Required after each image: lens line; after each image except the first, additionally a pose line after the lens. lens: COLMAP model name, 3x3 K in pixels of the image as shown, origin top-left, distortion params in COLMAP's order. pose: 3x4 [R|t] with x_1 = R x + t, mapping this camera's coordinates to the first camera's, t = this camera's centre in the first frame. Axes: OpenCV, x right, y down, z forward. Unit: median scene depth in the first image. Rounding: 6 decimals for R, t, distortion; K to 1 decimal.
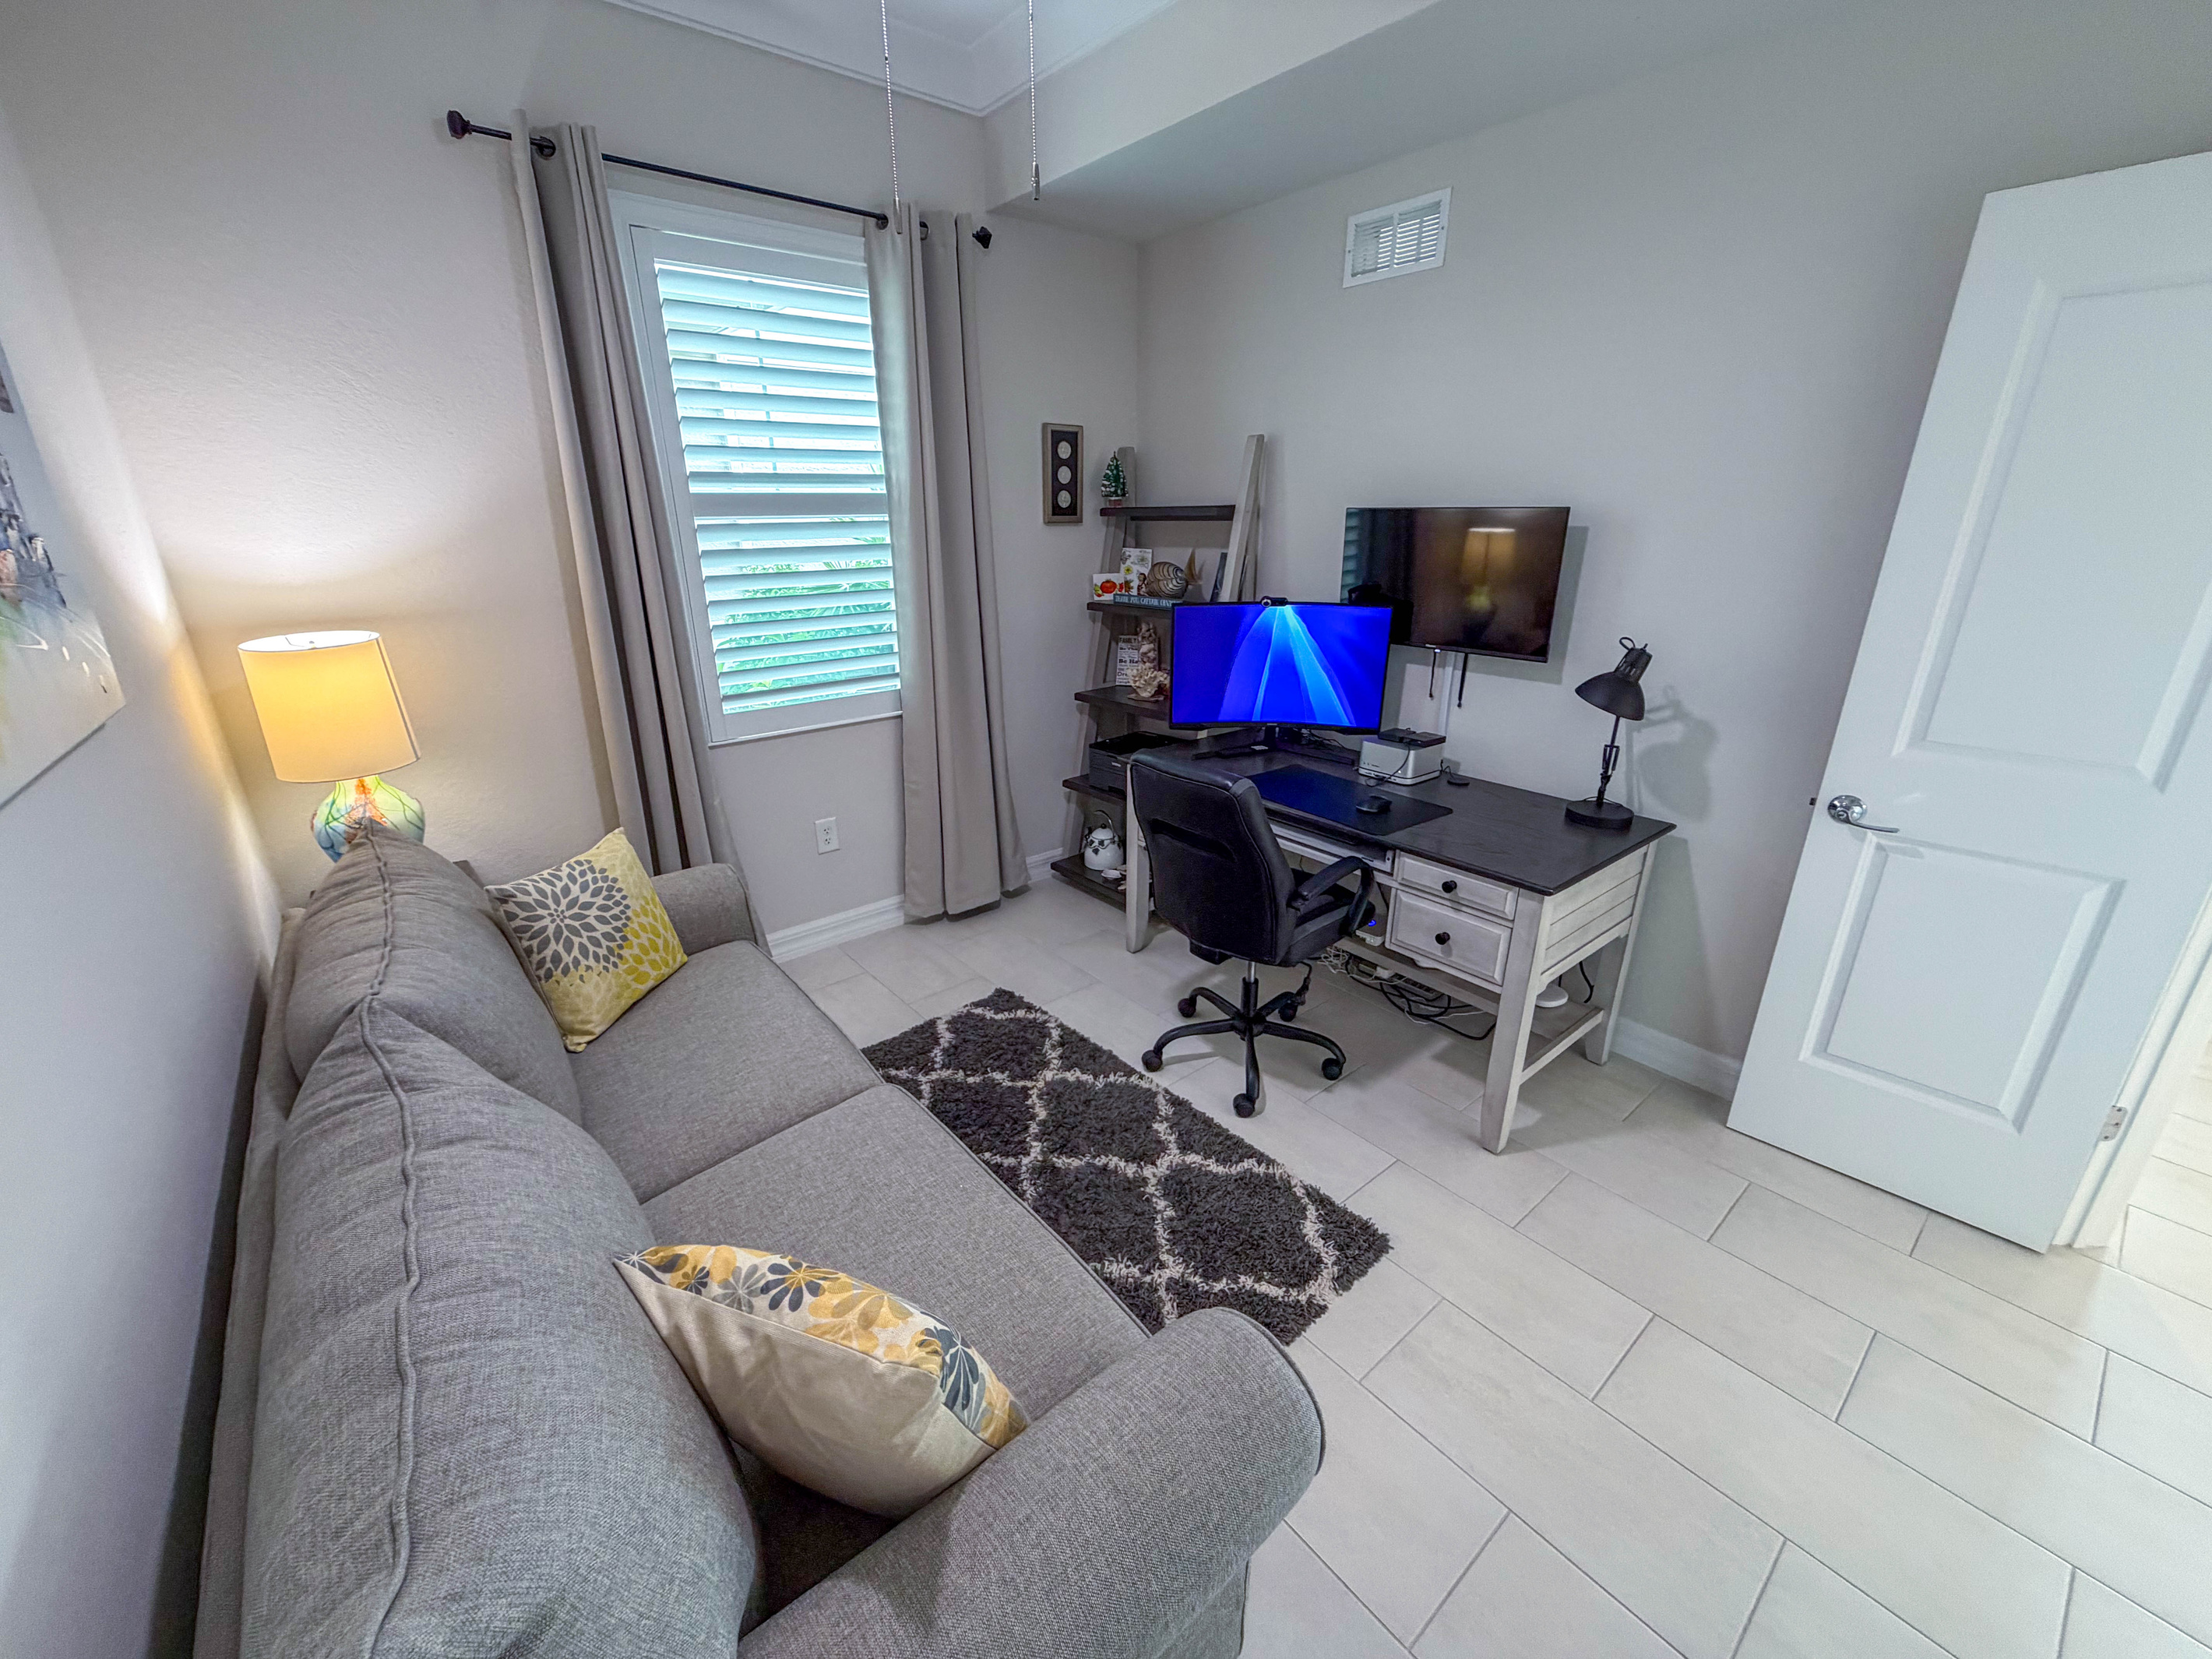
lens RADIAL K [[886.8, 0, 1097.6], [0, 886.8, 829.5], [0, 0, 1]] dist [-0.000651, -0.000235]
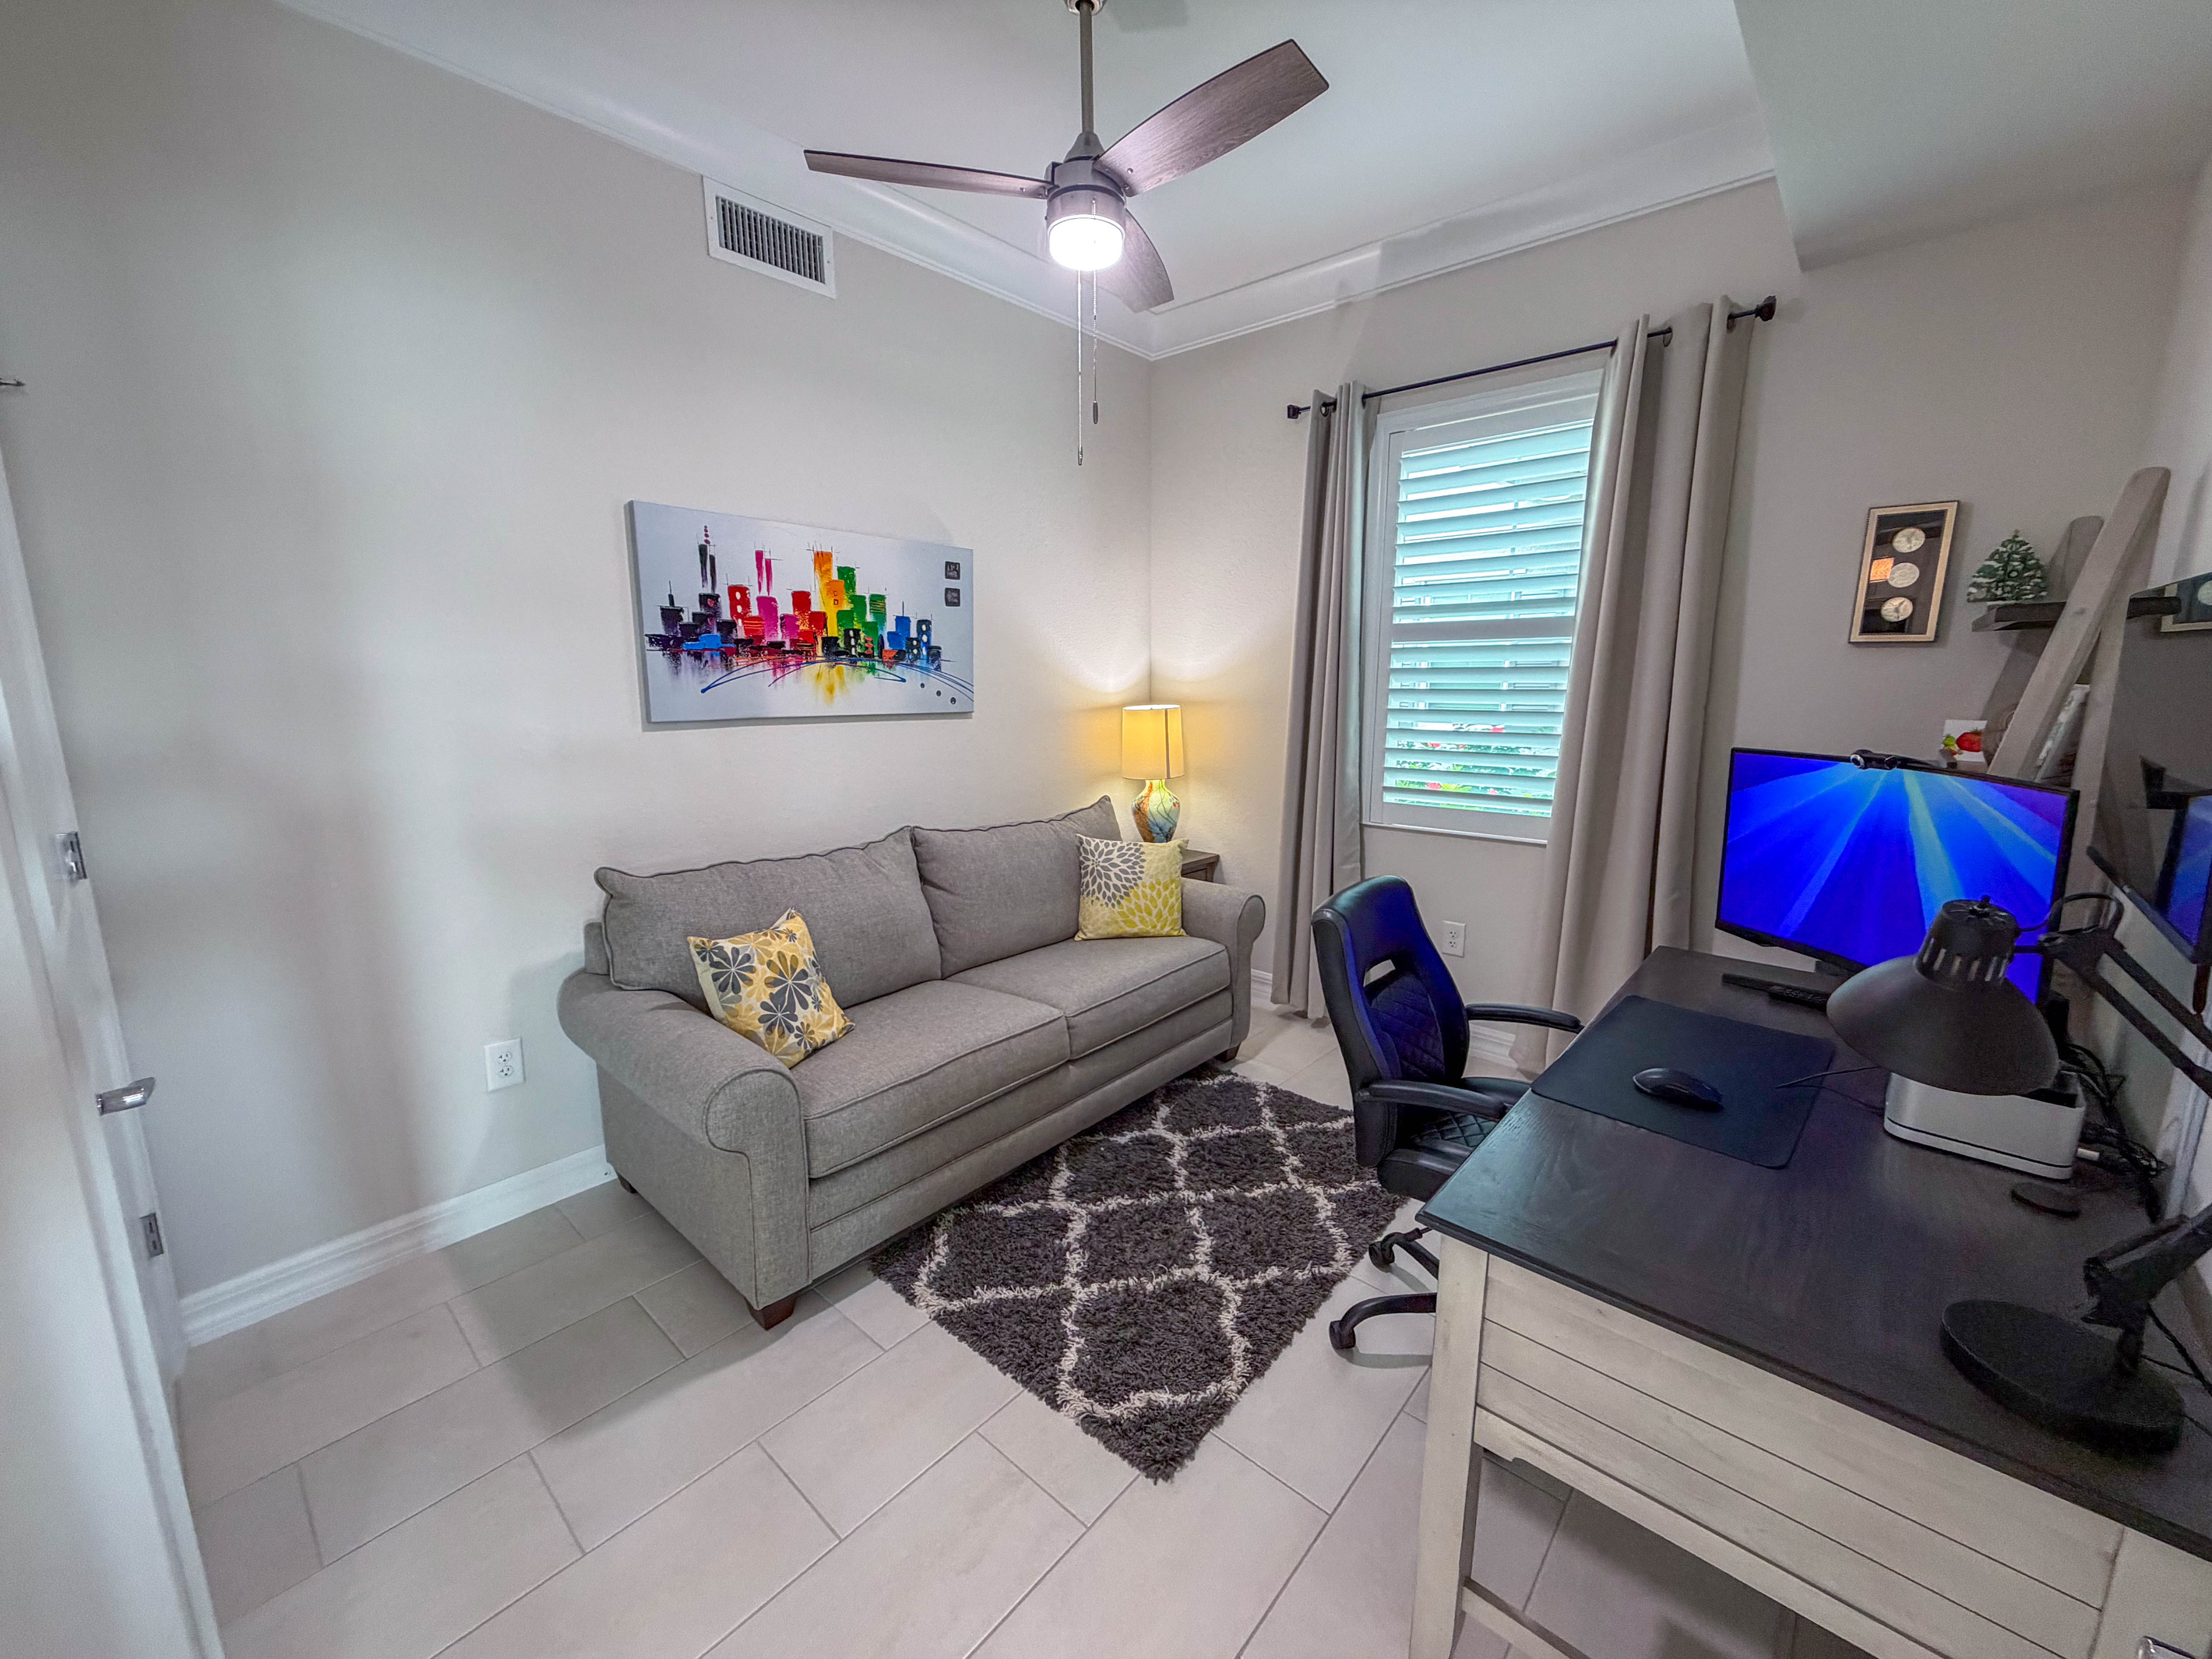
lens RADIAL K [[874.4, 0, 1096.7], [0, 874.4, 833.4], [0, 0, 1]] dist [-0.000644, -0.000226]
pose [[0.151842, 0.186345, -0.970680, 0.866791], [-0.330938, 0.934969, 0.127721, -0.145871], [0.931356, 0.301841, 0.203636, 0.534272]]
